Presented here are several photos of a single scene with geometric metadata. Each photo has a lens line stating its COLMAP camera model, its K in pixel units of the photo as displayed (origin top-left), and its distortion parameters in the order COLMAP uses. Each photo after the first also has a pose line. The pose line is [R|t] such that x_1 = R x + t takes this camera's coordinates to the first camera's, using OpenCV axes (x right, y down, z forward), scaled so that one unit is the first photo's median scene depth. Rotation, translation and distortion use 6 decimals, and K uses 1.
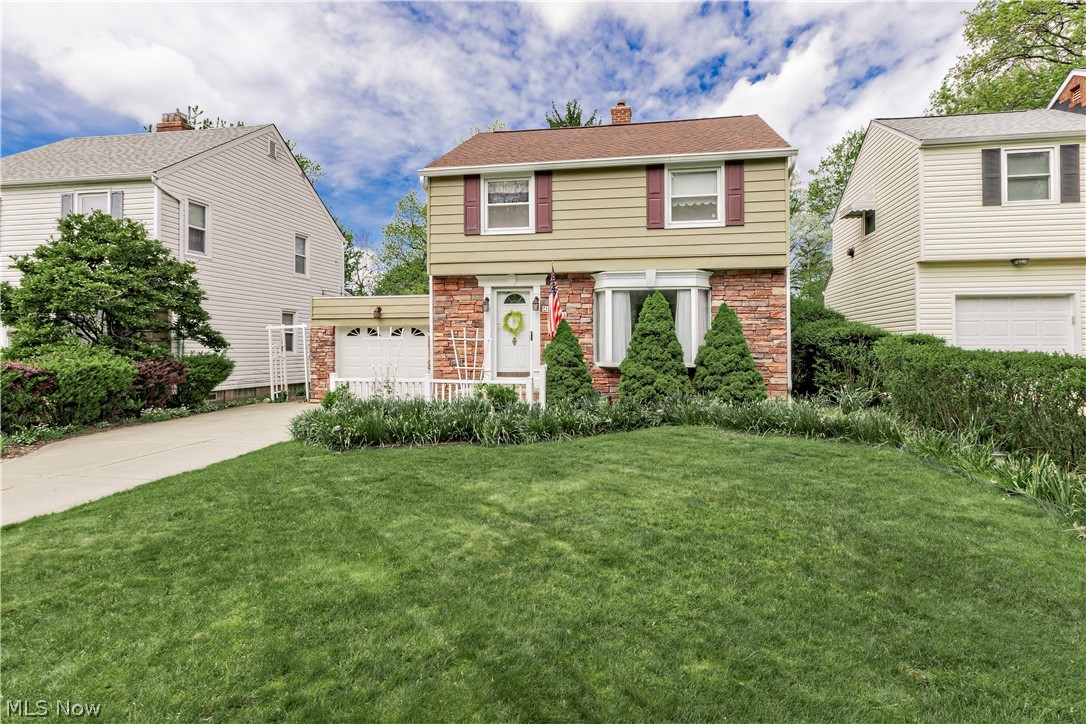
lens RADIAL K [[769.1, 0, 540.2], [0, 769.1, 356.9], [0, 0, 1]] dist [0.000693, -0.000212]
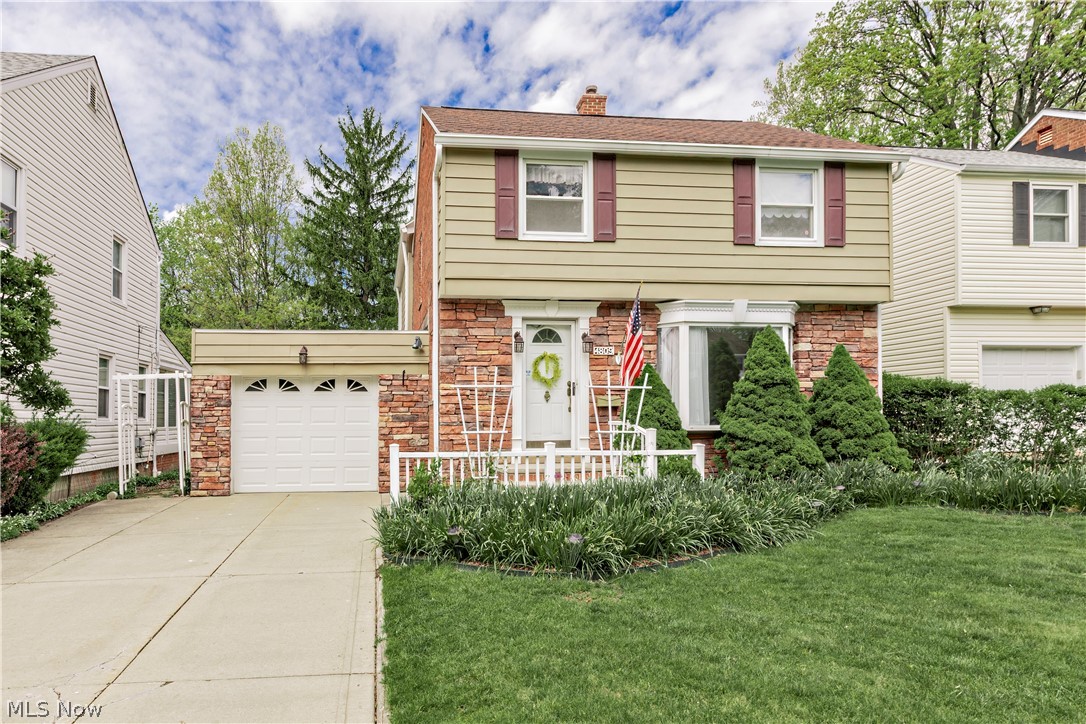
lens RADIAL K [[872.8, 0, 539.2], [0, 872.8, 417.4], [0, 0, 1]] dist [0.004071, -0.009284]
pose [[0.942141, -0.009069, 0.335095, -0.279782], [0.013333, 0.999857, -0.010426, 0.006218], [-0.334953, 0.014291, 0.942127, 0.234264]]
